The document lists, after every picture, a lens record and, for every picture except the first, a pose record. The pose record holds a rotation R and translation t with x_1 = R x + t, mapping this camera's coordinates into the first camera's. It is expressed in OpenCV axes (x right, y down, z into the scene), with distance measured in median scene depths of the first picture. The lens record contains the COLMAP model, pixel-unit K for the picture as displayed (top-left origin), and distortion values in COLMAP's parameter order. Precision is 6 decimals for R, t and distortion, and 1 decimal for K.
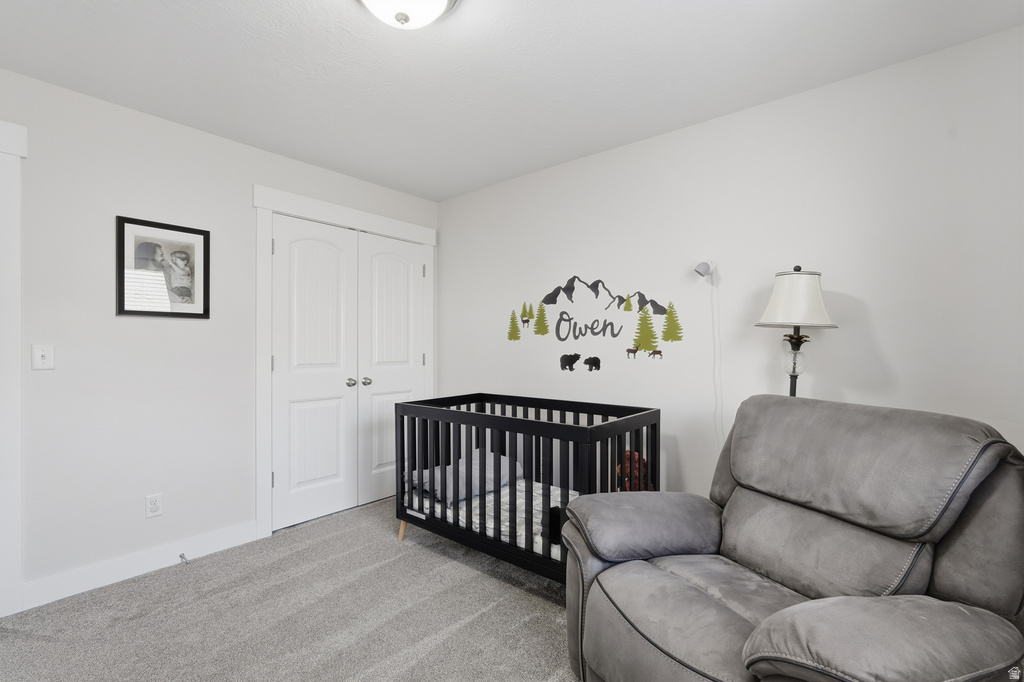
lens RADIAL K [[461.2, 0, 515.6], [0, 461.2, 346.1], [0, 0, 1]] dist [-0.002378, 0.000494]
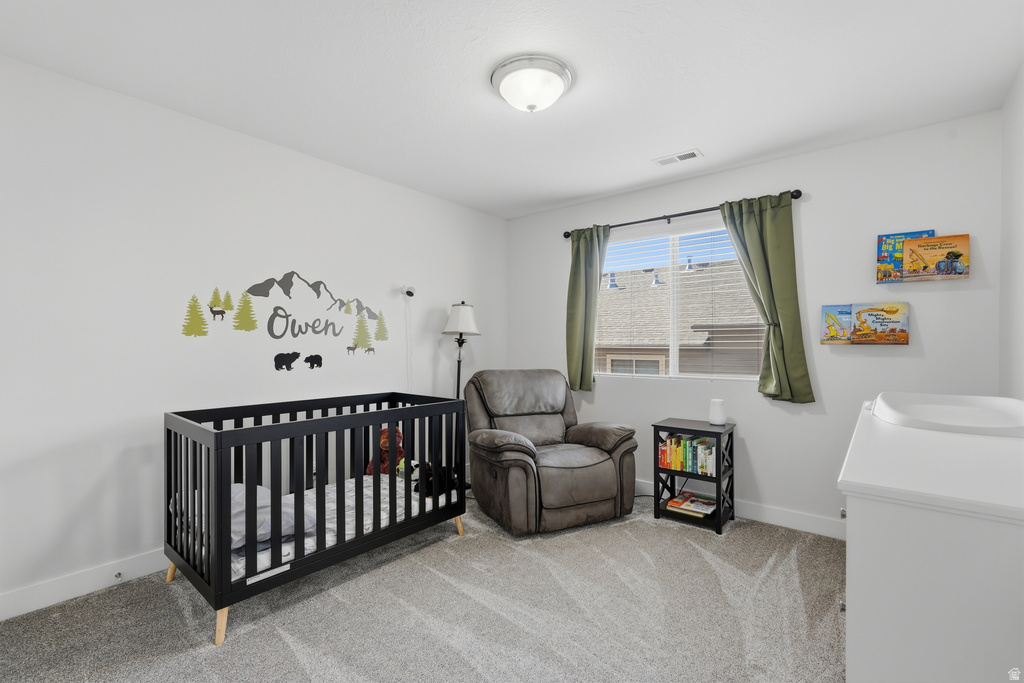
lens RADIAL K [[461.2, 0, 515.6], [0, 461.2, 346.6], [0, 0, 1]] dist [-0.002378, 0.000494]
pose [[-0.008746, -0.005612, 0.999946, -0.875290], [-0.003798, 0.999977, 0.005579, -0.002186], [-0.999955, -0.003749, -0.008768, 0.567347]]
